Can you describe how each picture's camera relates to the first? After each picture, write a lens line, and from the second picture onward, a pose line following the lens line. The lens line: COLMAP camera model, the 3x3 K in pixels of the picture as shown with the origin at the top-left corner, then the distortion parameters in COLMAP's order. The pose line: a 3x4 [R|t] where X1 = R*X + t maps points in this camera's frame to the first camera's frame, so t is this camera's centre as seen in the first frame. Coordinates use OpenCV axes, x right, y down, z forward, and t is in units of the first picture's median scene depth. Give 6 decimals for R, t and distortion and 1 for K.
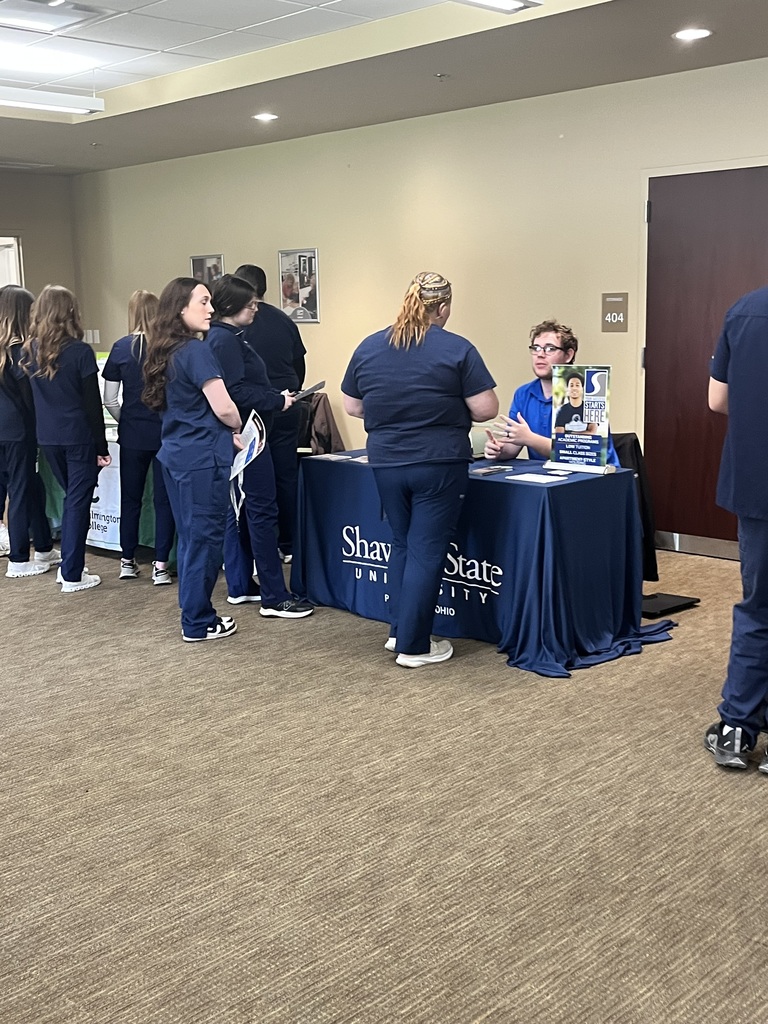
lens RADIAL K [[1137.2, 0, 383.2], [0, 1137.2, 512.5], [0, 0, 1]] dist [0.075721, 0.000000]
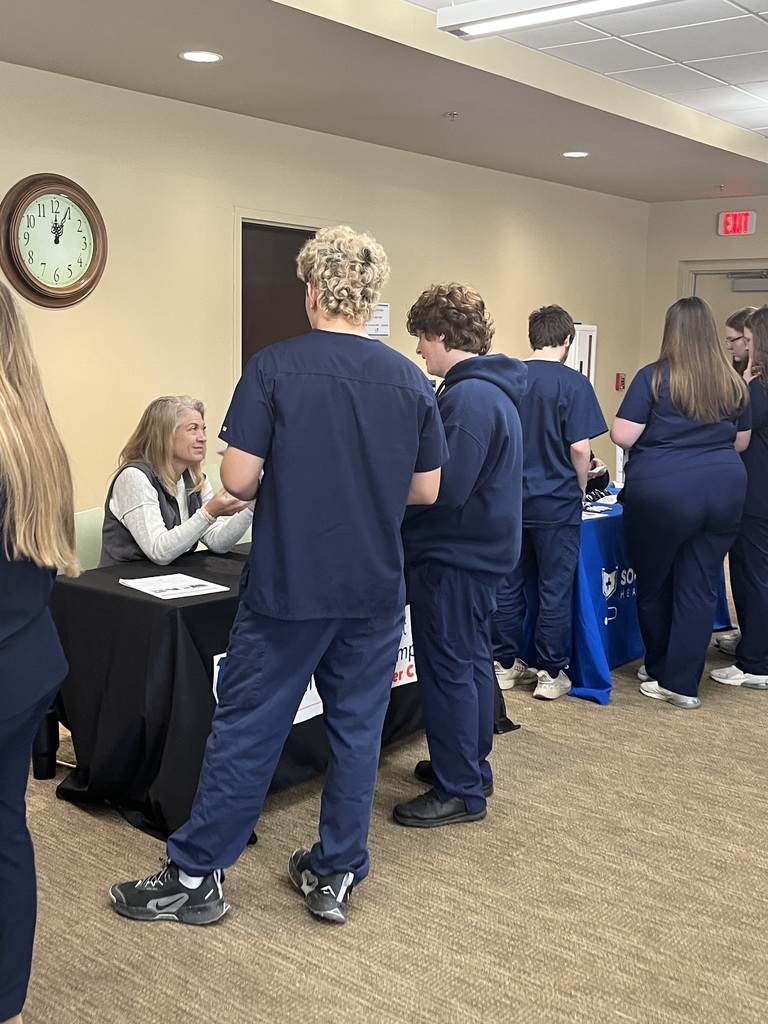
lens RADIAL K [[1137.2, 0, 383.1], [0, 1137.2, 510.9], [0, 0, 1]] dist [0.075721, 0.000000]
pose [[-0.055698, -0.141130, 0.988423, -0.621283], [0.150558, 0.977453, 0.148048, -0.220934], [-0.987031, 0.157061, -0.033194, 1.037377]]
